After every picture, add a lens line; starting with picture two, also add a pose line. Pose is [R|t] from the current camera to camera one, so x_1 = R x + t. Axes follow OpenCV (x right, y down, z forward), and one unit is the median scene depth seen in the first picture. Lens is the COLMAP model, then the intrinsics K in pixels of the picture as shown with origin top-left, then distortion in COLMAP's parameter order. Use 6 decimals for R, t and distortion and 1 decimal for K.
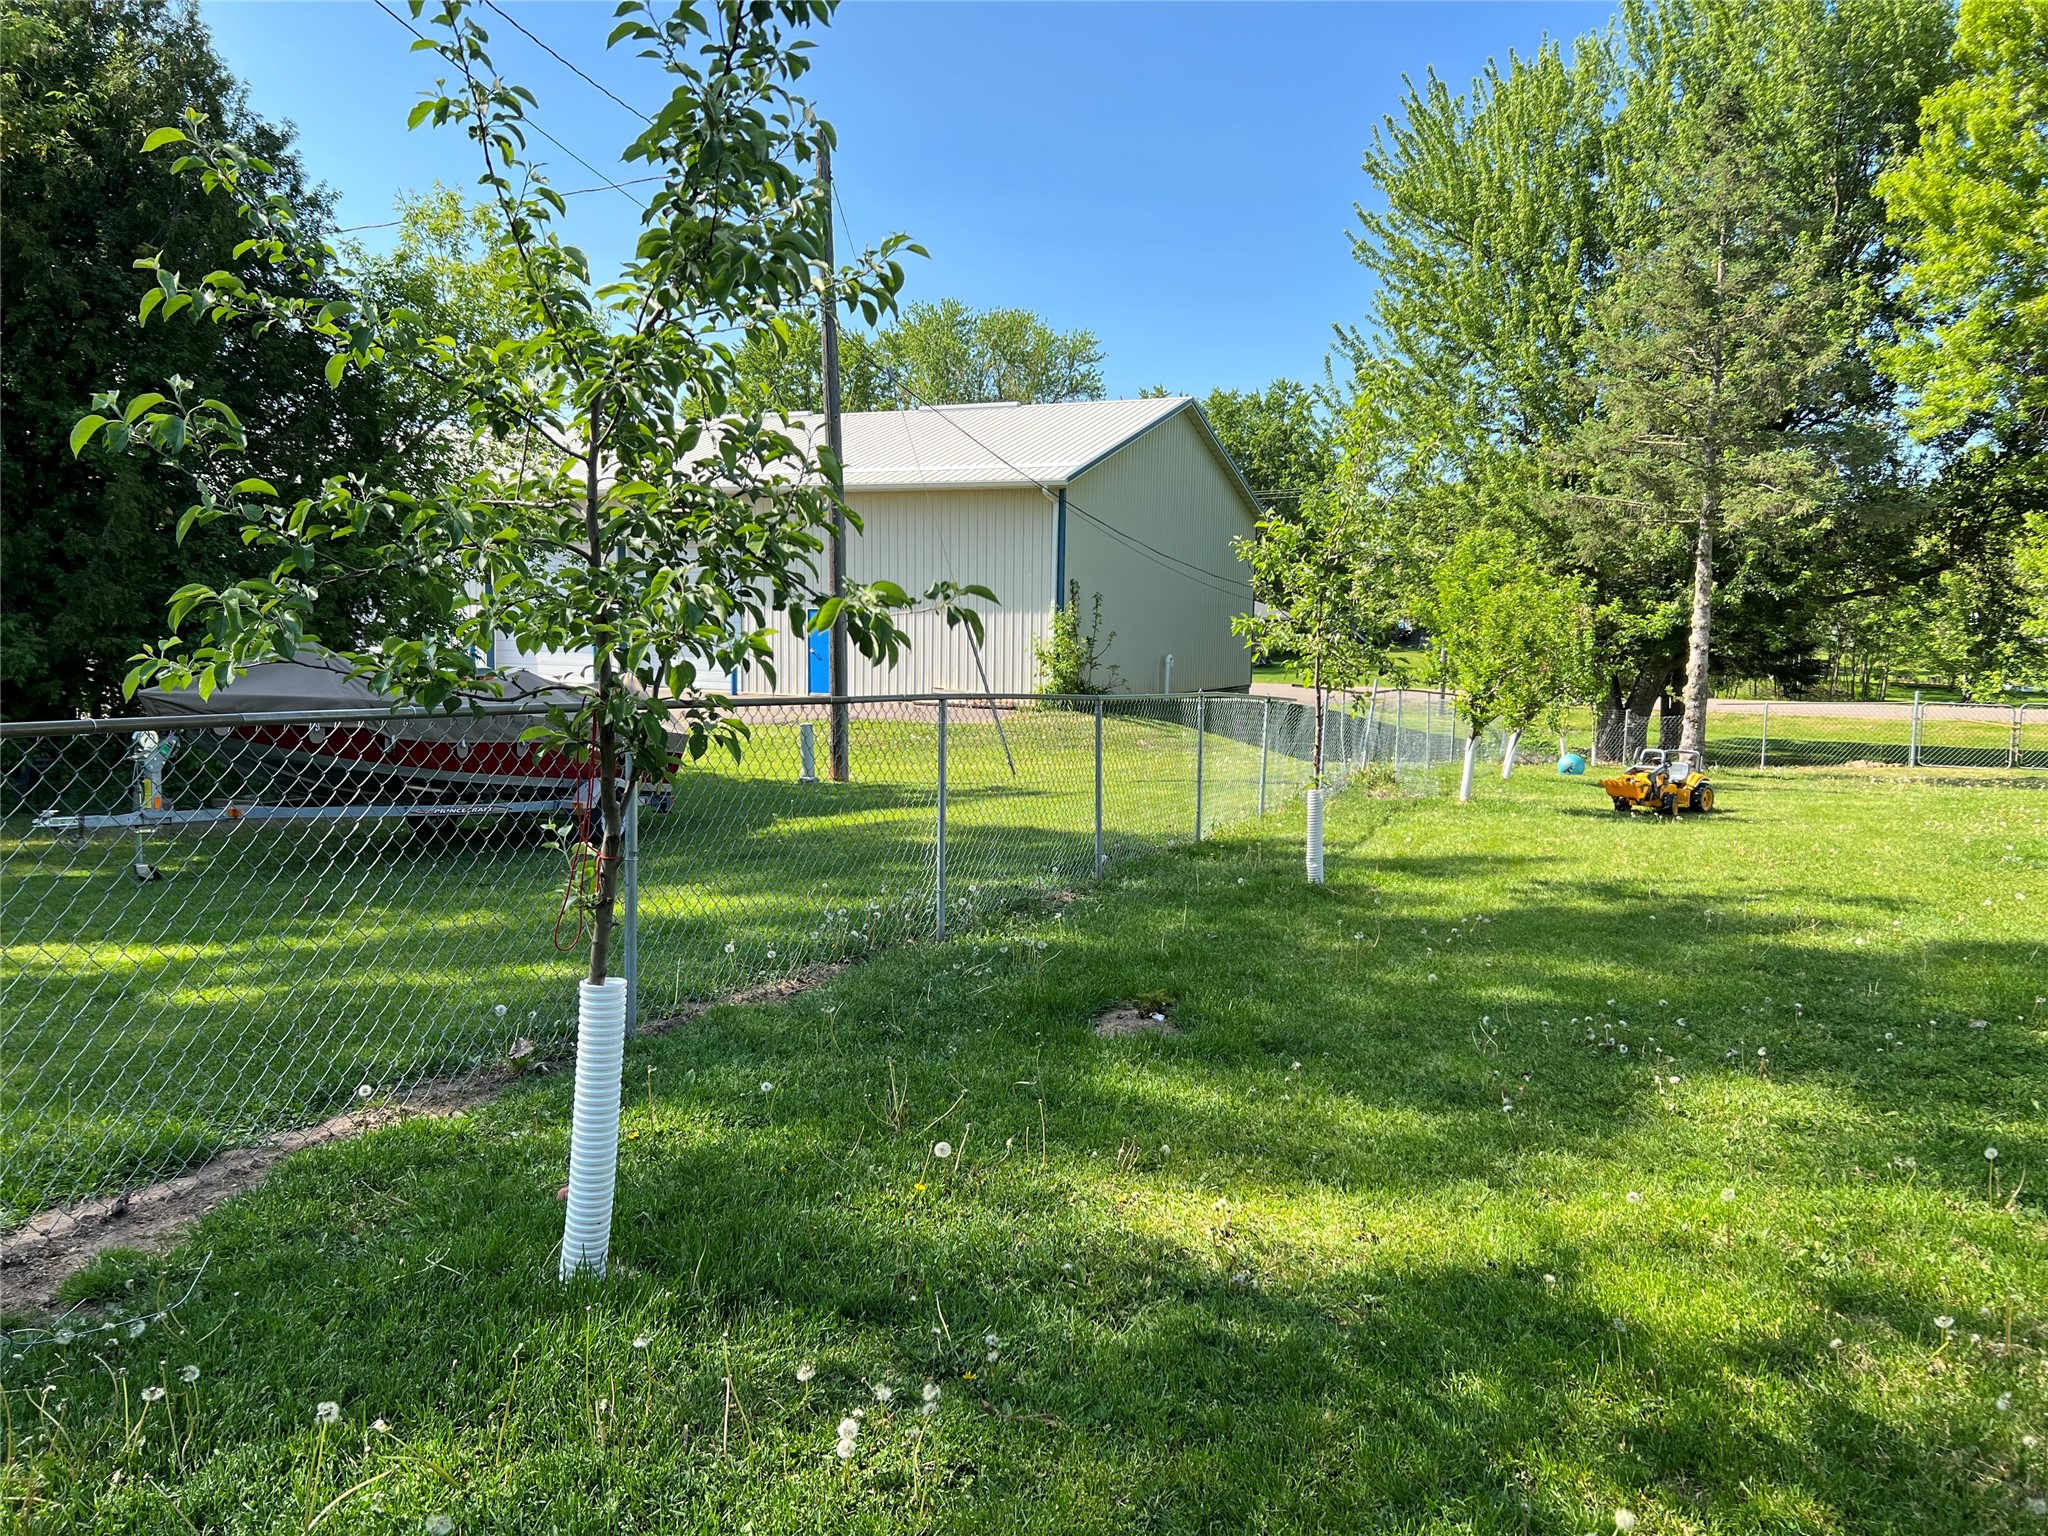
lens RADIAL K [[1544.6, 0, 1024.0], [0, 1544.6, 768.0], [0, 0, 1]] dist [-0.000017, -0.000295]
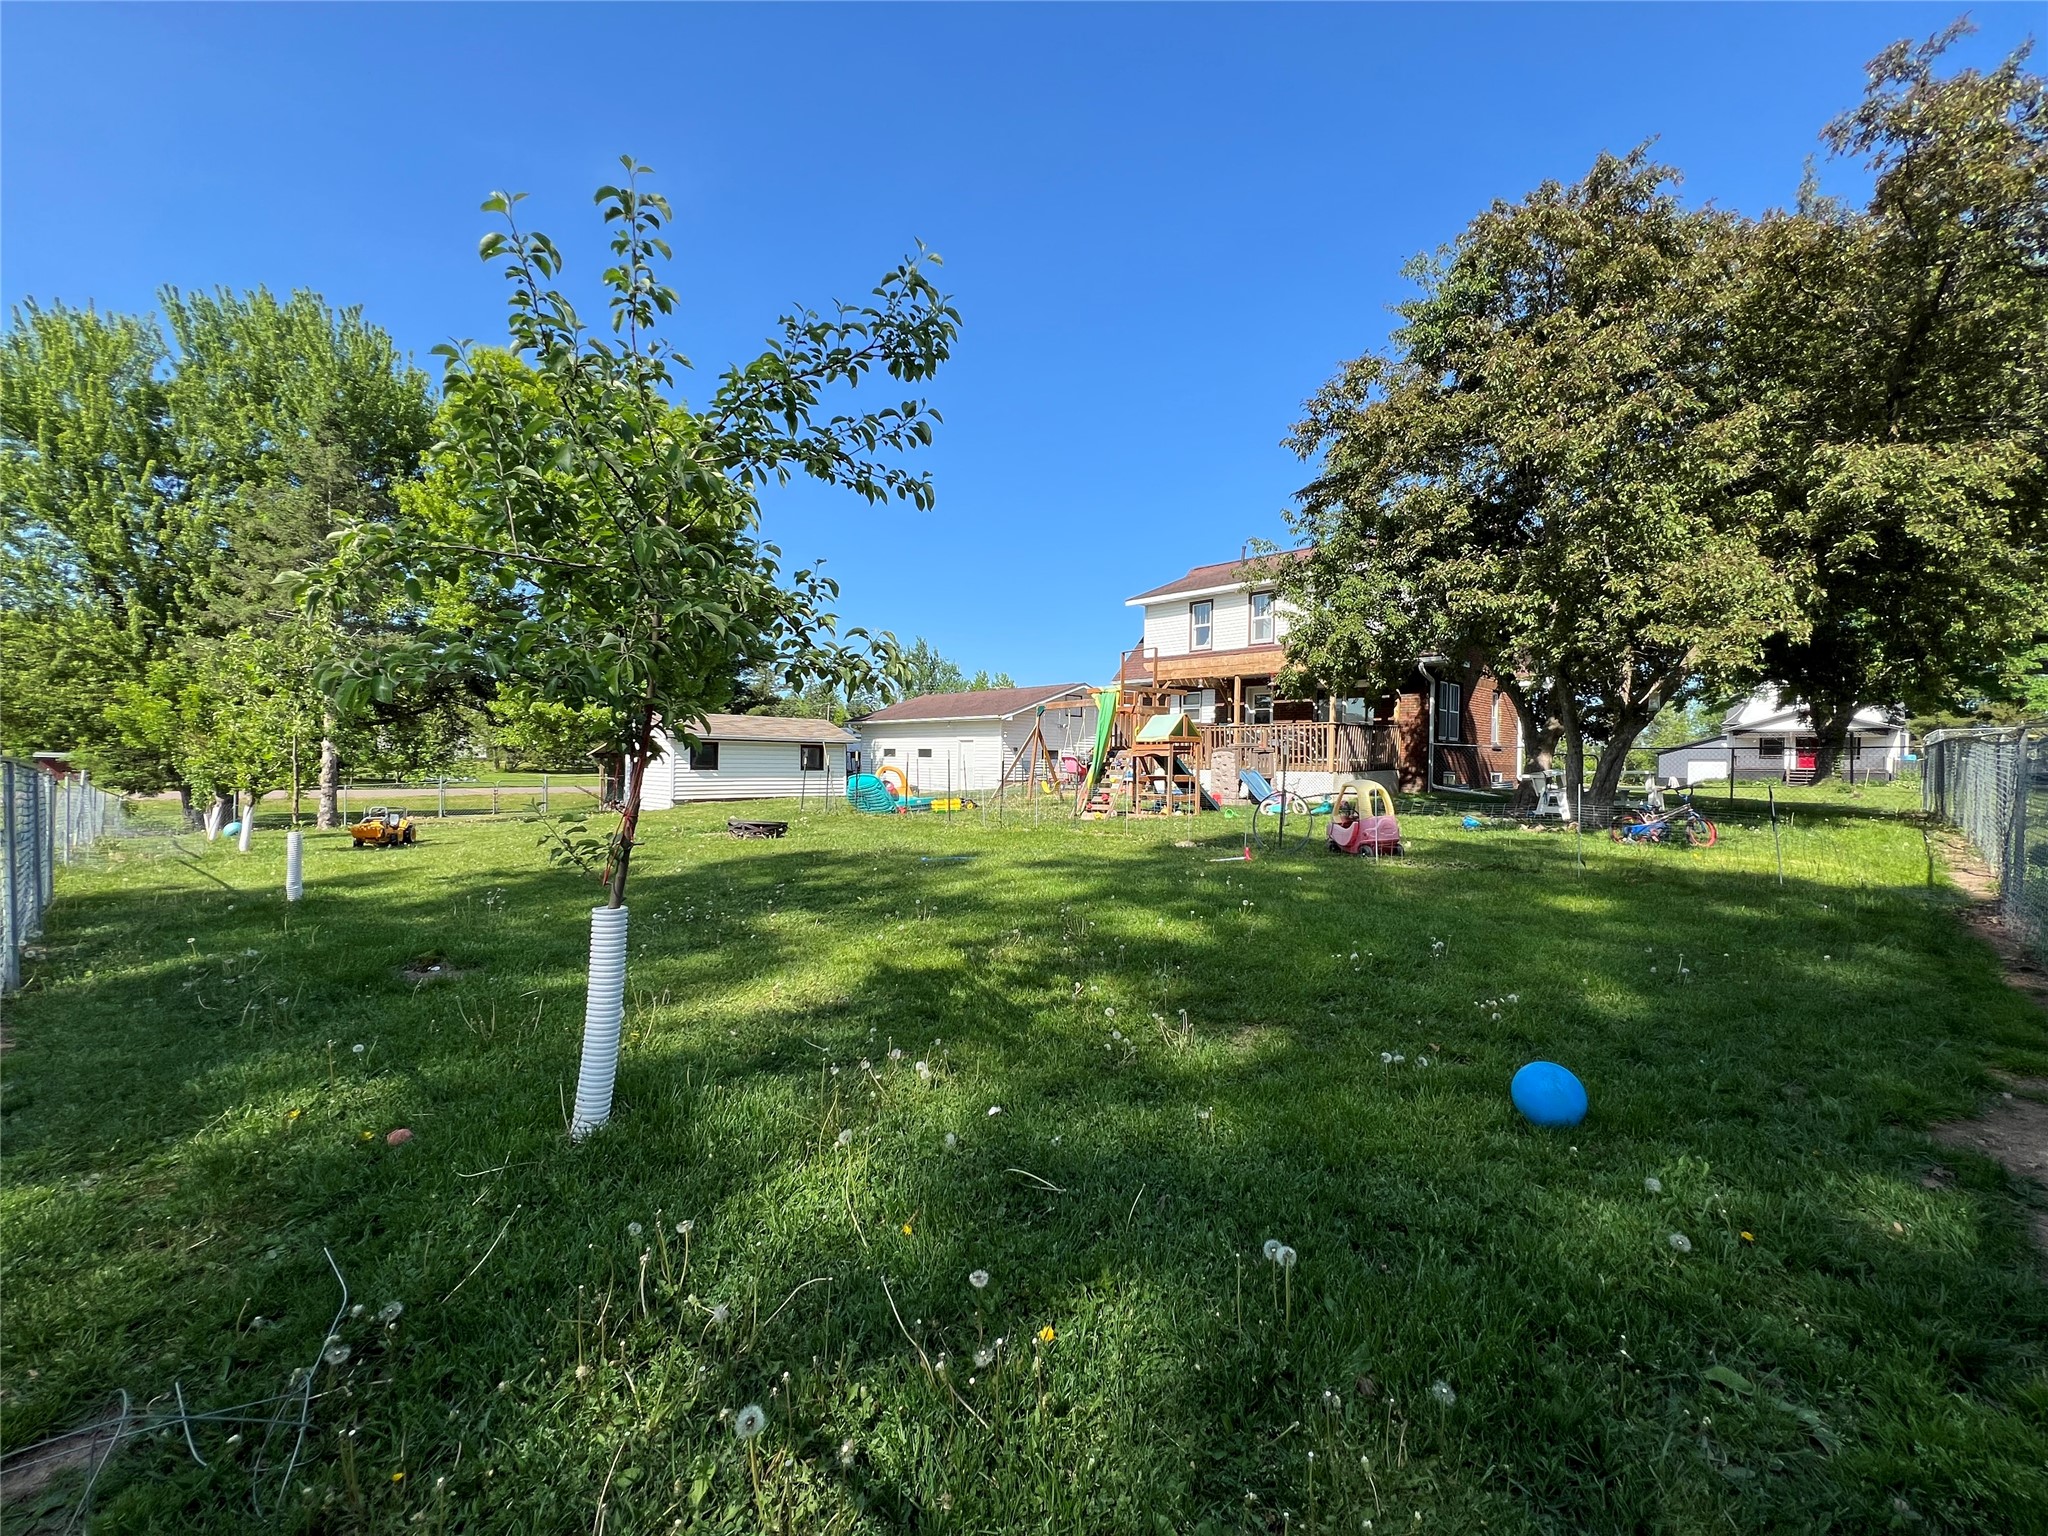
lens RADIAL K [[823.1, 0, 1014.2], [0, 823.1, 771.0], [0, 0, 1]] dist [-0.002187, 0.000246]
pose [[0.339843, -0.019865, 0.940273, -0.093571], [0.078689, 0.996872, -0.007380, 0.004717], [-0.937185, 0.076497, 0.340343, 0.040664]]
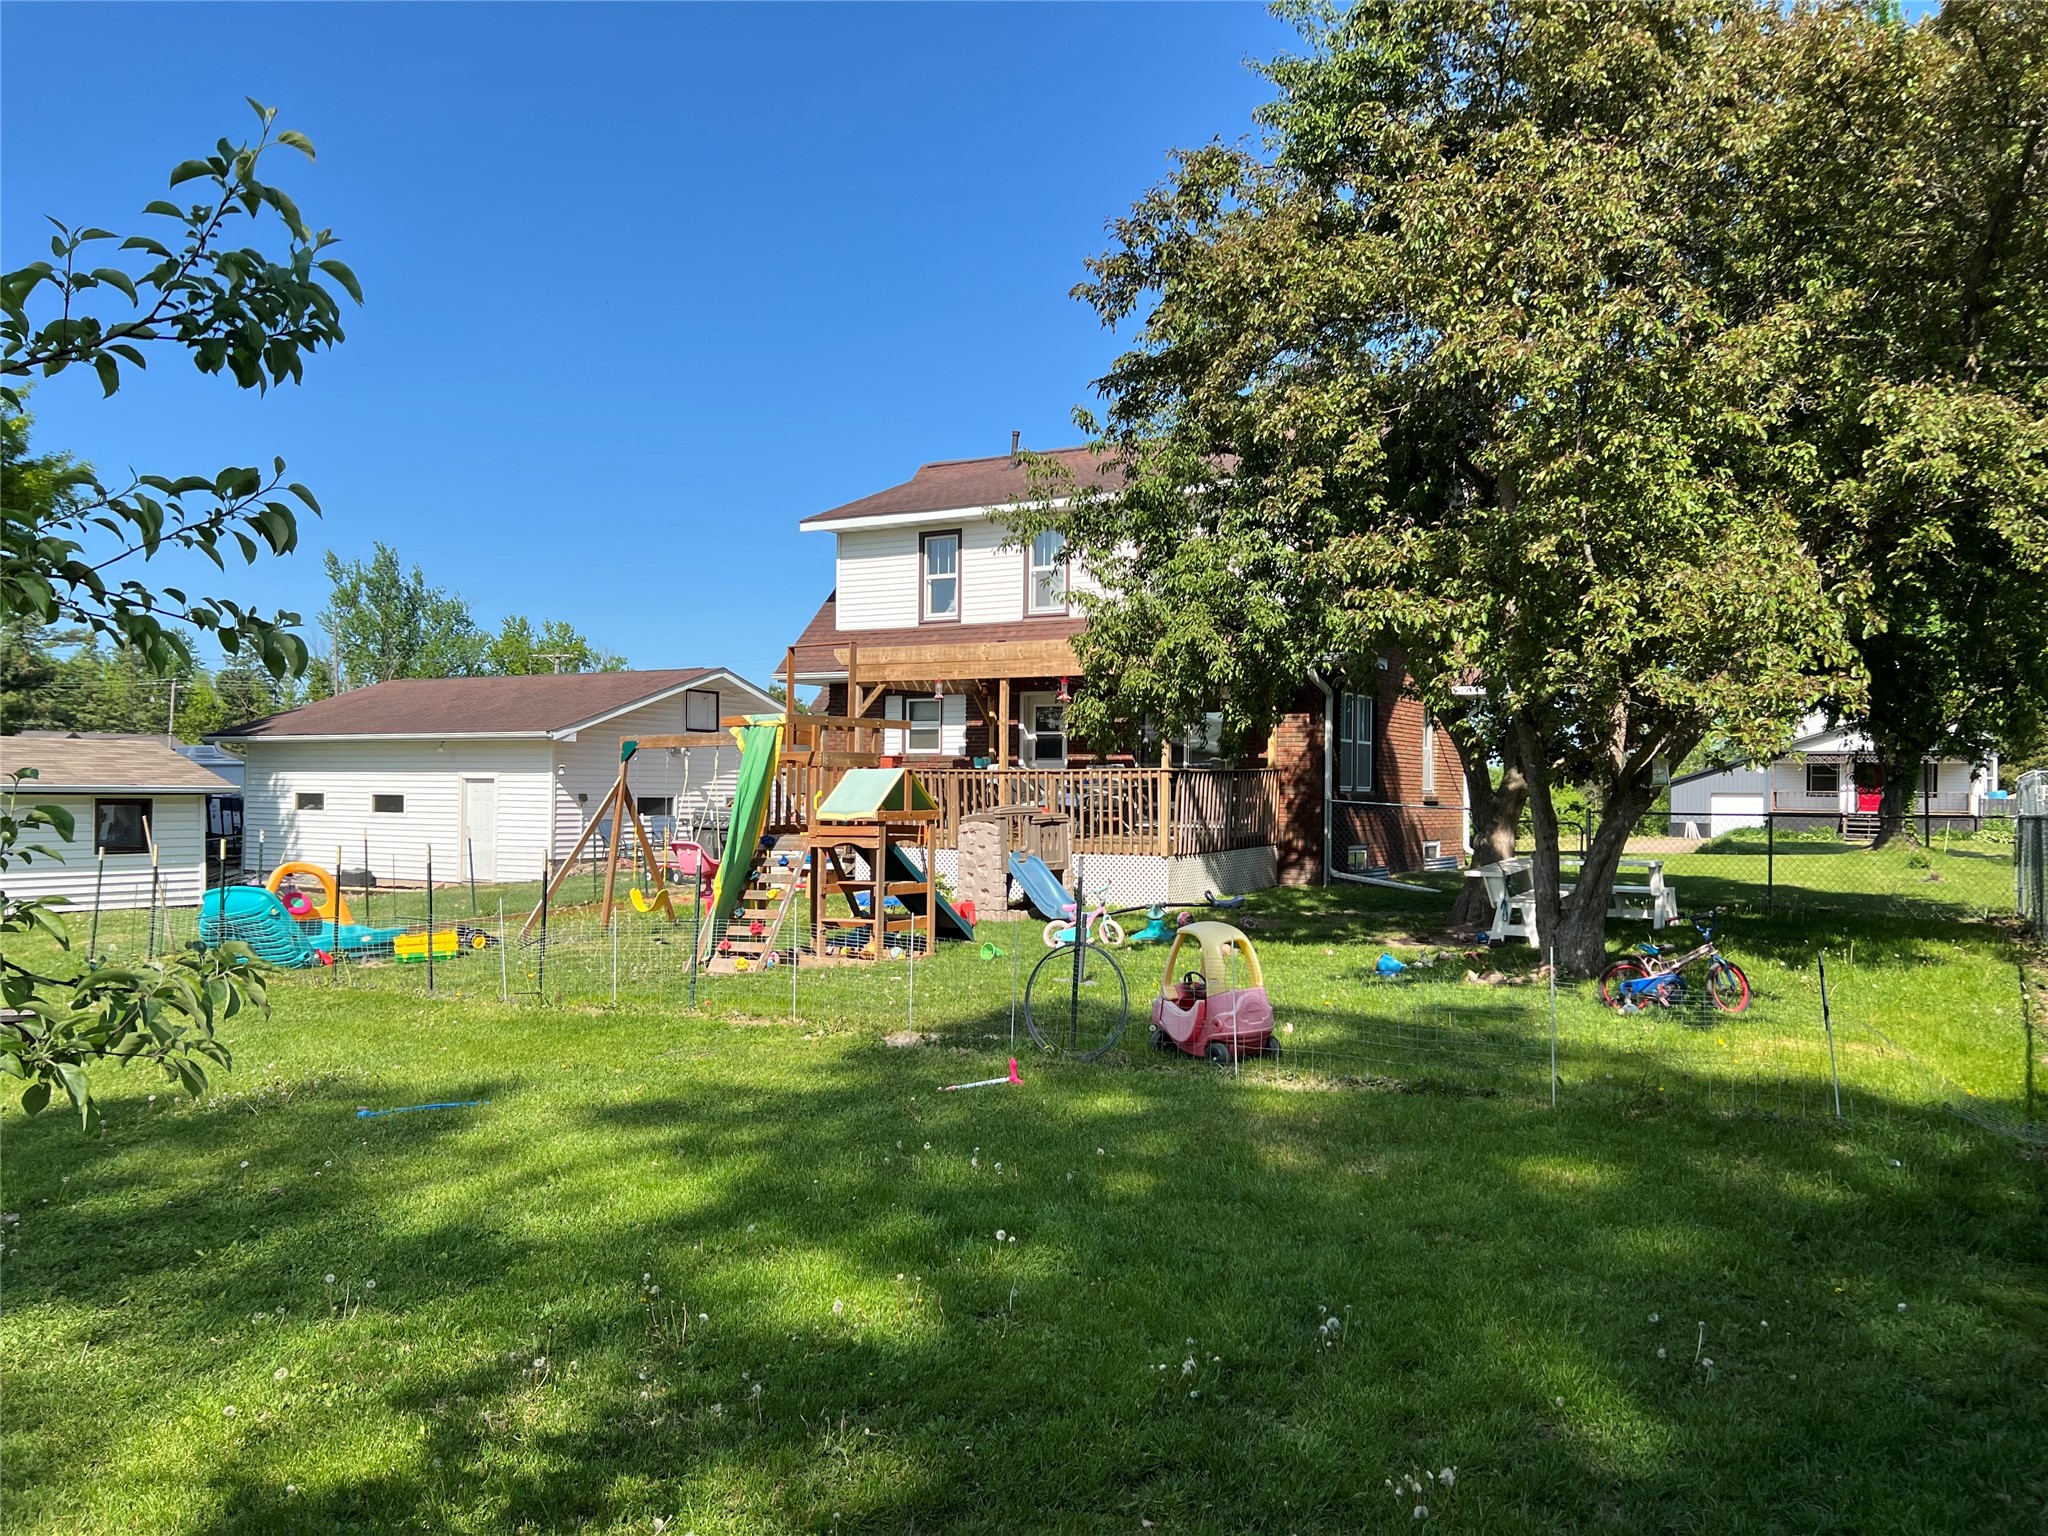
lens RADIAL K [[1546.3, 0, 1018.7], [0, 1546.3, 773.1], [0, 0, 1]] dist [0.047456, -0.047597]
pose [[0.077201, 0.001002, 0.997015, -0.086886], [0.084307, 0.996411, -0.007530, -0.016049], [-0.993445, 0.084637, 0.076839, 0.036230]]
